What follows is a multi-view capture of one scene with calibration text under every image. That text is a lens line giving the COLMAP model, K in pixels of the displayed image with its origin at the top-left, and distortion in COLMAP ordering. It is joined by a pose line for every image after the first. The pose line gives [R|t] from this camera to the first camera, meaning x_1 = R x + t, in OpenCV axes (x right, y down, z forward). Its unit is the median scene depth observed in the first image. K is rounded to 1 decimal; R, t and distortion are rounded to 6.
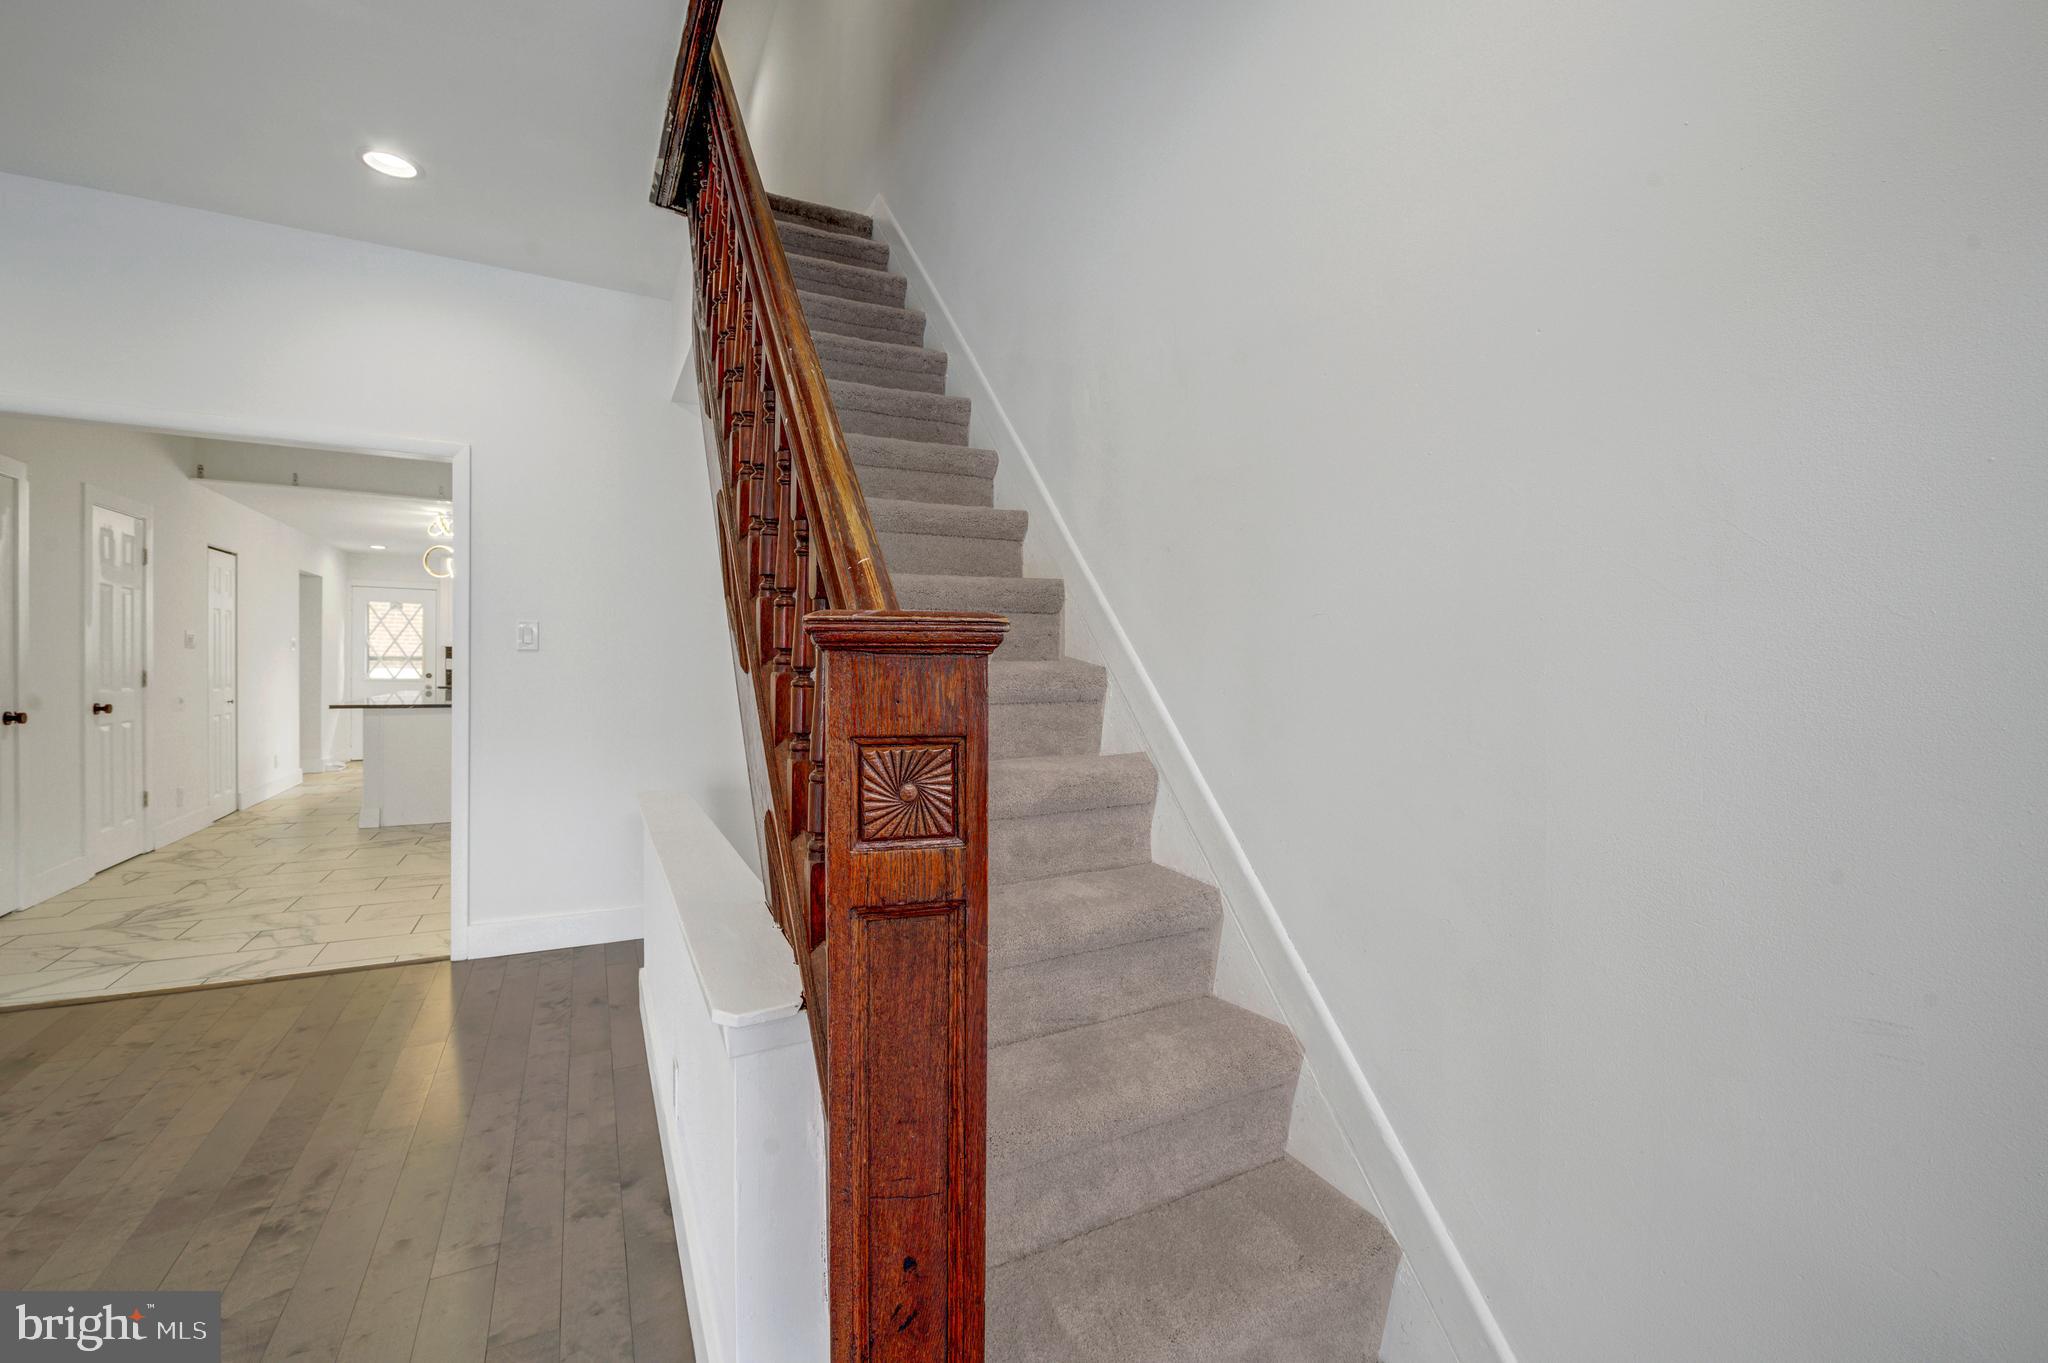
lens RADIAL K [[836.1, 0, 1024.4], [0, 836.1, 679.8], [0, 0, 1]] dist [-0.012188, -0.001403]
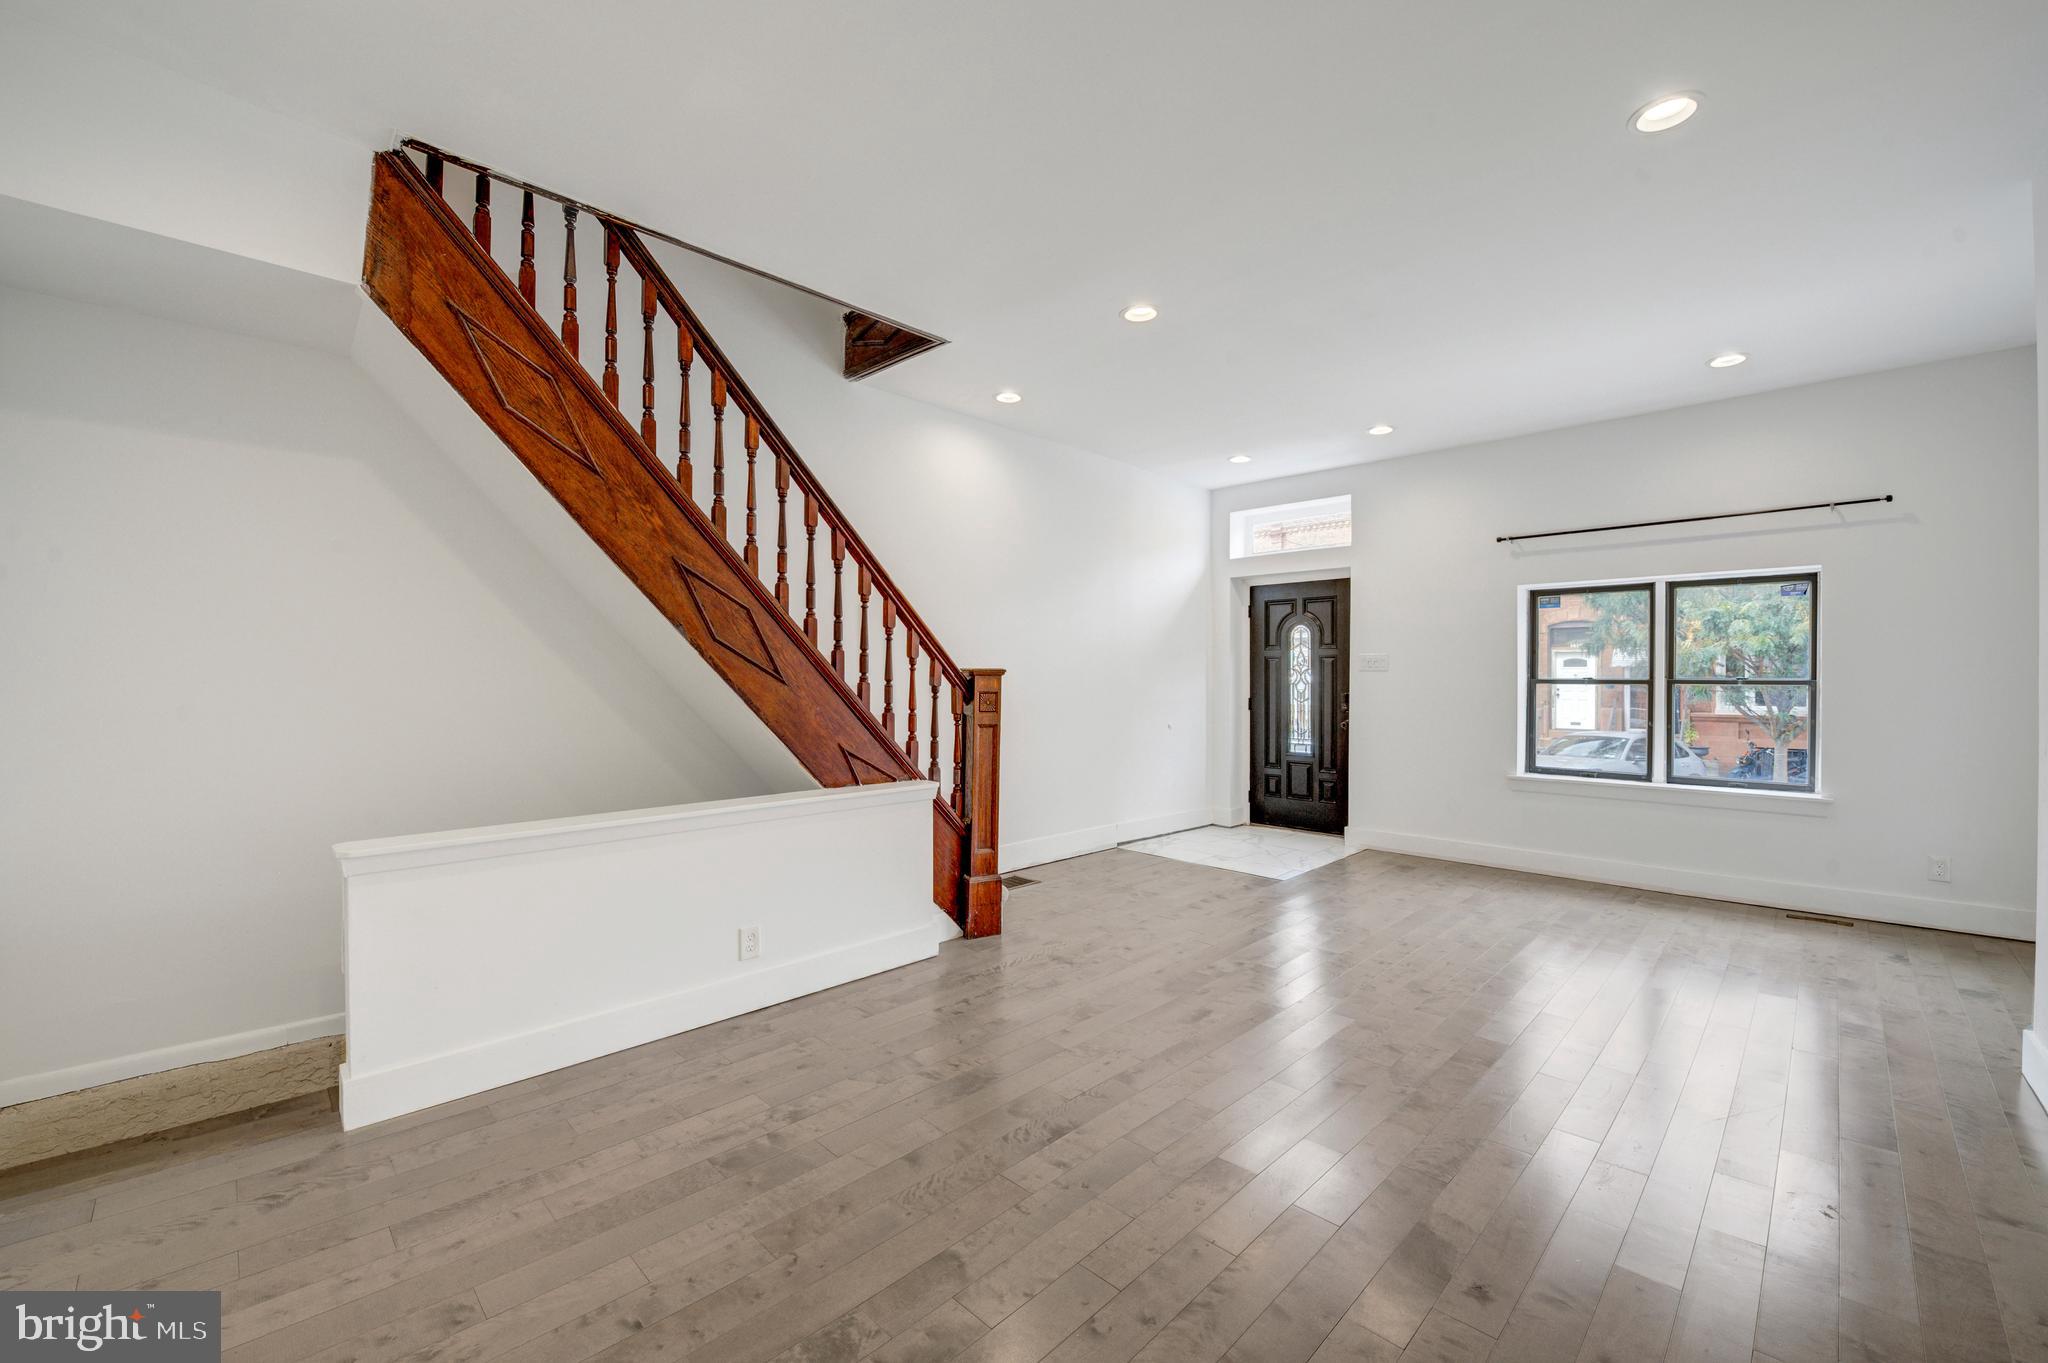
lens RADIAL K [[836.1, 0, 1032.2], [0, 836.1, 690.3], [0, 0, 1]] dist [-0.012188, -0.001403]
pose [[-0.301127, -0.029056, 0.953141, -1.634017], [0.014902, 0.999270, 0.035170, -0.039330], [-0.953467, 0.024794, -0.300475, 0.730180]]
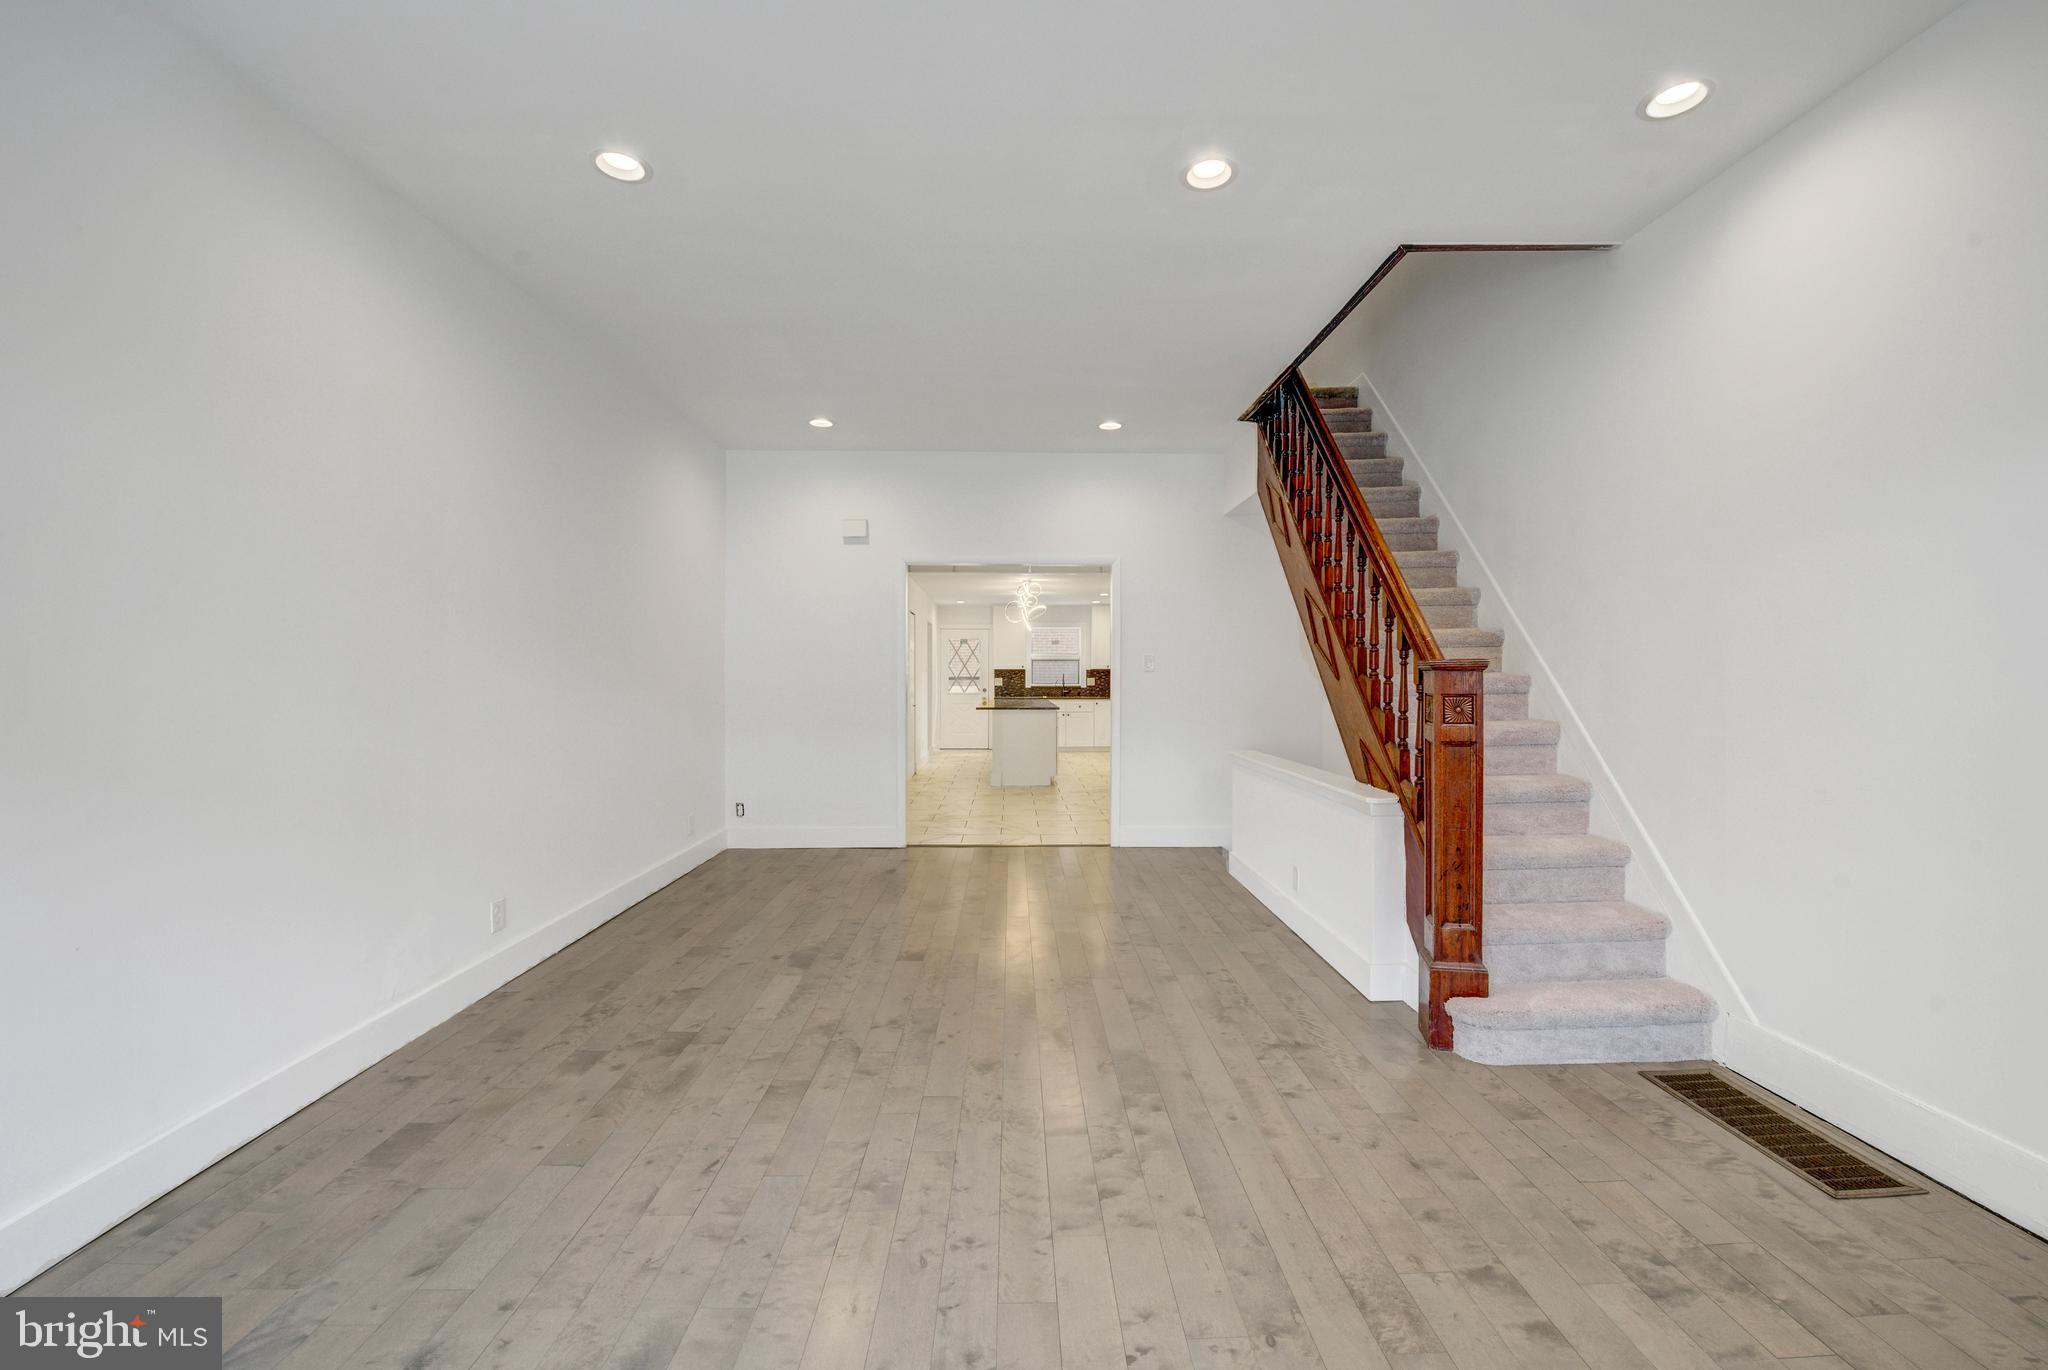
lens RADIAL K [[830.5, 0, 1016.3], [0, 830.5, 684.1], [0, 0, 1]] dist [-0.014659, -0.002475]
pose [[0.886838, -0.009473, -0.461982, -0.055731], [0.003069, 0.999889, -0.014612, 0.021491], [0.462069, 0.011540, 0.886769, -0.918680]]
